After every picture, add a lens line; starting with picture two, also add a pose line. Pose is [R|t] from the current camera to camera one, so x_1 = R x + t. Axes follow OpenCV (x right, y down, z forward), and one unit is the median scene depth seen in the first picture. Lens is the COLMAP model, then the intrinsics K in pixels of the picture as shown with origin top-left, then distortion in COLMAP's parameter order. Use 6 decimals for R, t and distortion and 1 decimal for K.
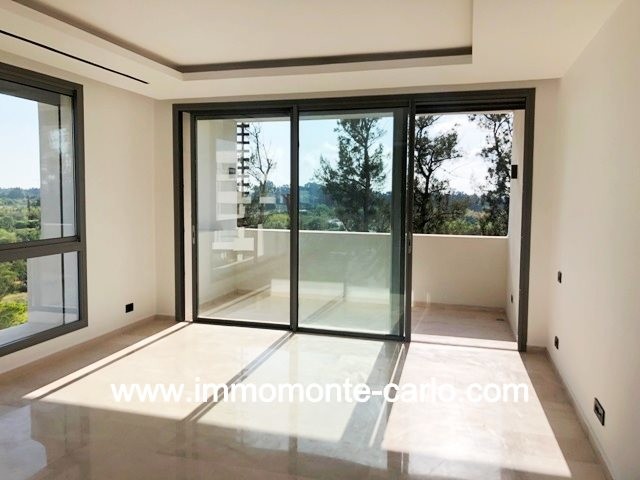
lens RADIAL K [[517.2, 0, 316.0], [0, 517.2, 238.2], [0, 0, 1]] dist [0.013030, -0.025243]
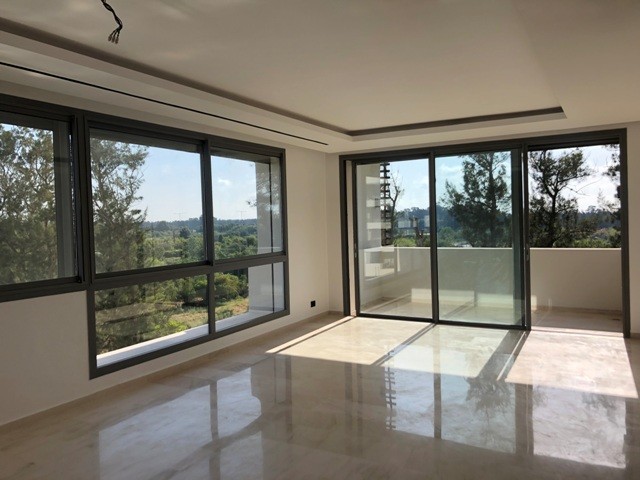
lens RADIAL K [[517.2, 0, 324.1], [0, 517.2, 222.5], [0, 0, 1]] dist [0.013030, -0.025243]
pose [[0.975179, -0.033560, -0.218858, -0.021420], [0.016303, 0.996647, -0.080185, 0.026533], [0.220815, 0.074627, 0.972456, -0.313757]]
